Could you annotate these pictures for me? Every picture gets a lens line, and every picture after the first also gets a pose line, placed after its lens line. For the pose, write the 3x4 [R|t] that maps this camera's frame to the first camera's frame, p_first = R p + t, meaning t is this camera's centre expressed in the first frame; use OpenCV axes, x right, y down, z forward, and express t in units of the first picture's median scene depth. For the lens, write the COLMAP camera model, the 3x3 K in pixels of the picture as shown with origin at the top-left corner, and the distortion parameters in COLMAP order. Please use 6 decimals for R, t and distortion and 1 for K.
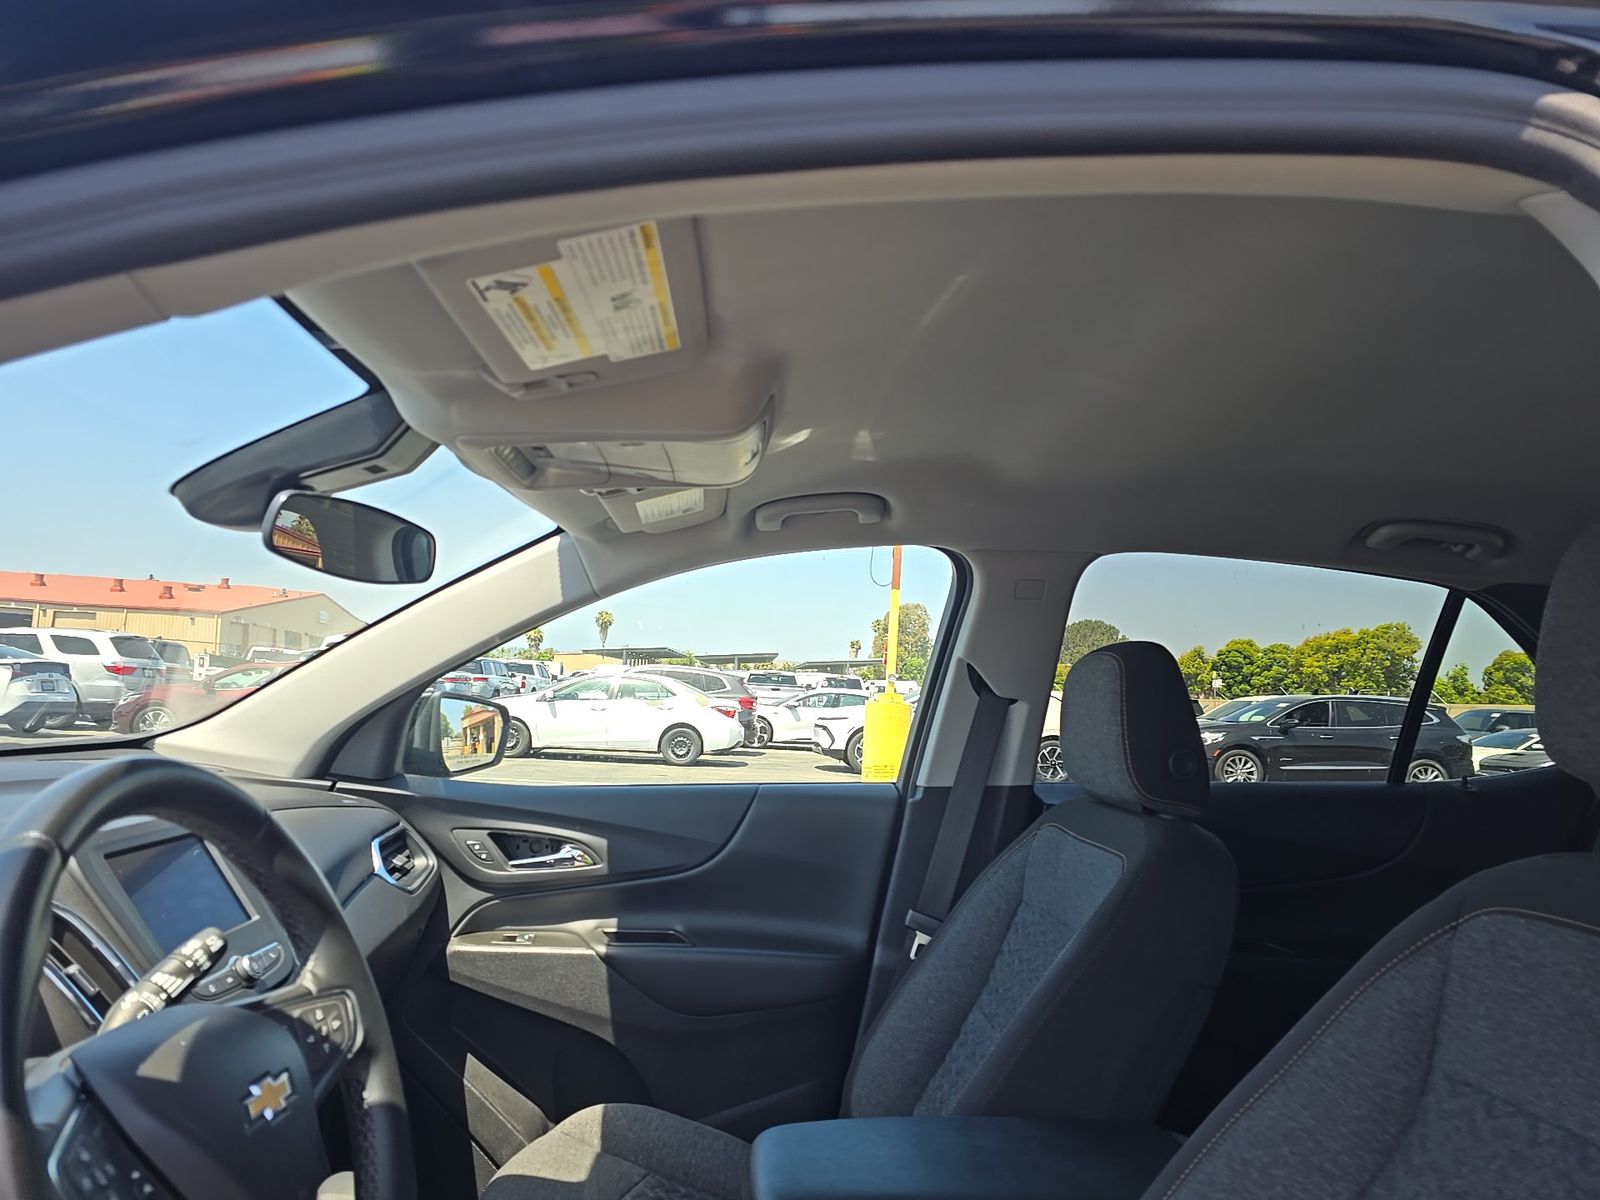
lens RADIAL K [[1069.9, 0, 798.0], [0, 1069.9, 608.3], [0, 0, 1]] dist [0.069659, -0.066569]
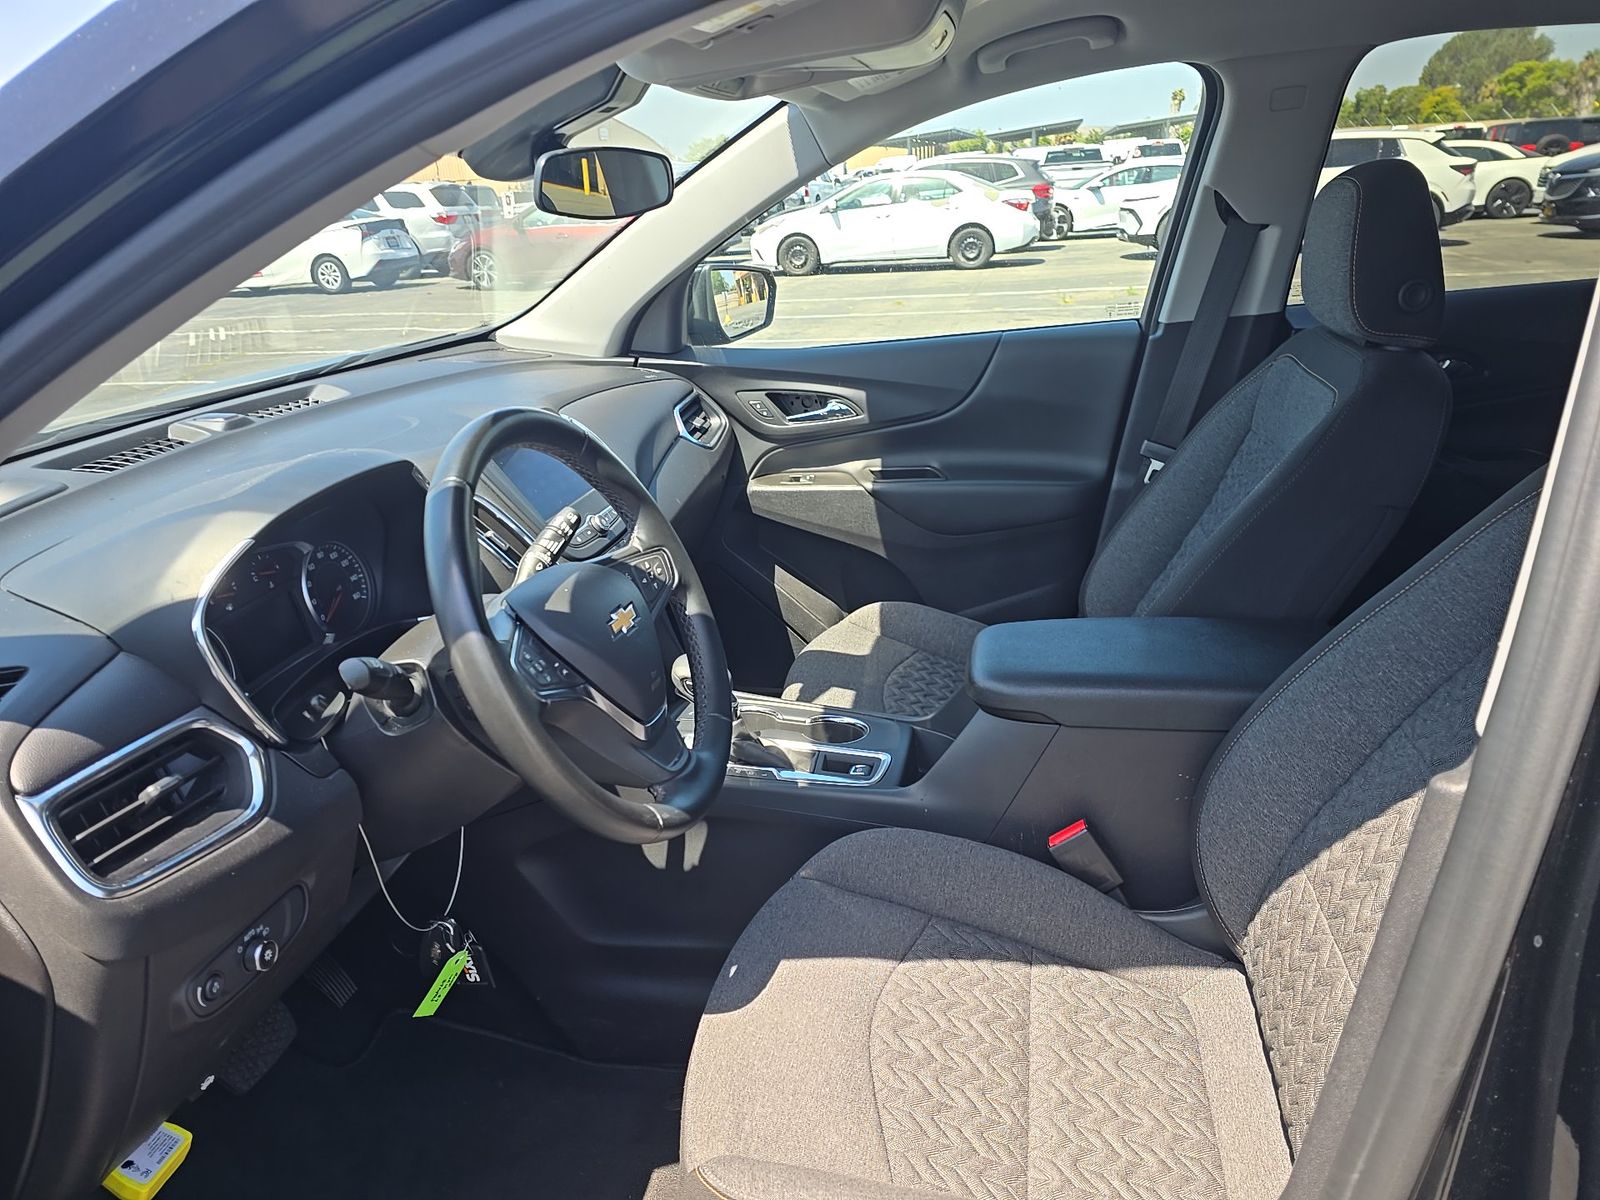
lens RADIAL K [[1066.7, 0, 804.2], [0, 1066.7, 618.0], [0, 0, 1]] dist [0.072691, -0.047961]
pose [[0.962900, -0.001334, -0.269856, 0.065954], [0.121368, 0.895286, 0.428640, -0.066285], [0.241026, -0.445489, 0.862233, -0.097751]]
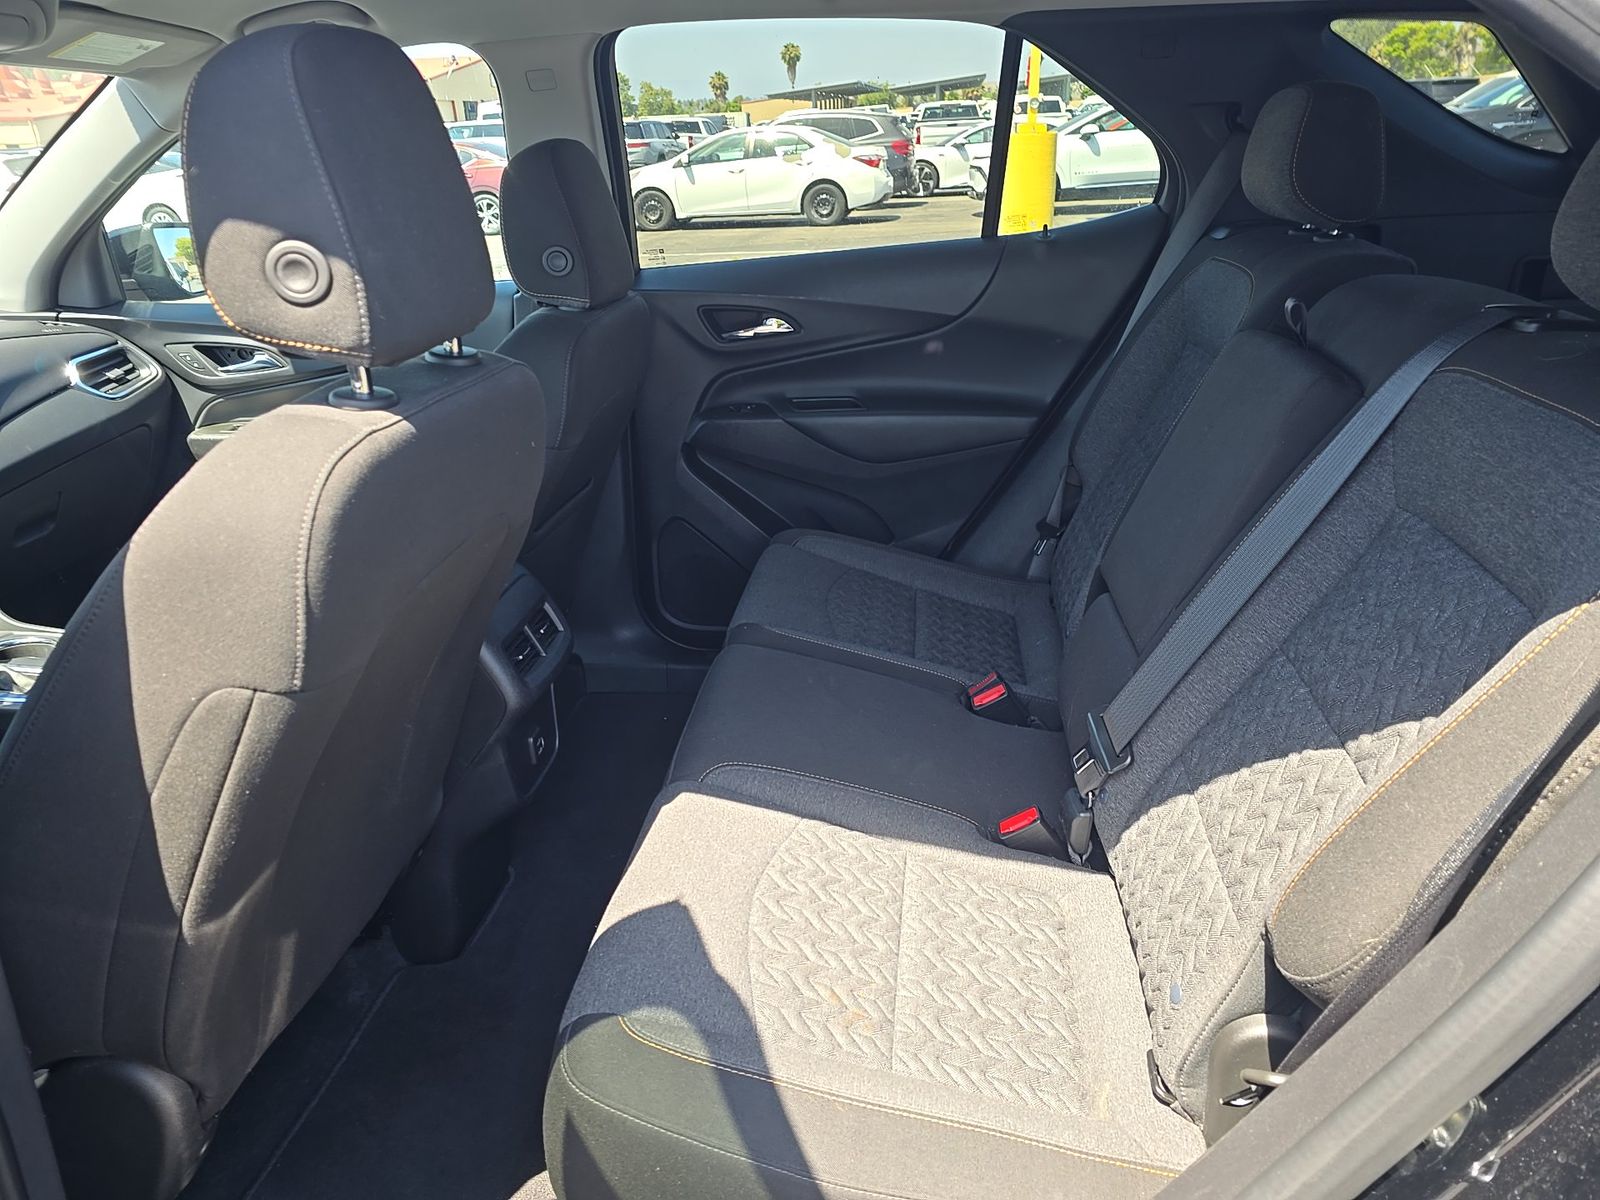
lens RADIAL K [[1069.9, 0, 798.0], [0, 1069.9, 608.3], [0, 0, 1]] dist [0.069659, -0.066569]
pose [[0.979586, -0.015618, -0.200417, 0.639694], [0.108600, 0.880086, 0.462228, -0.026206], [0.169166, -0.474558, 0.863816, -0.093560]]
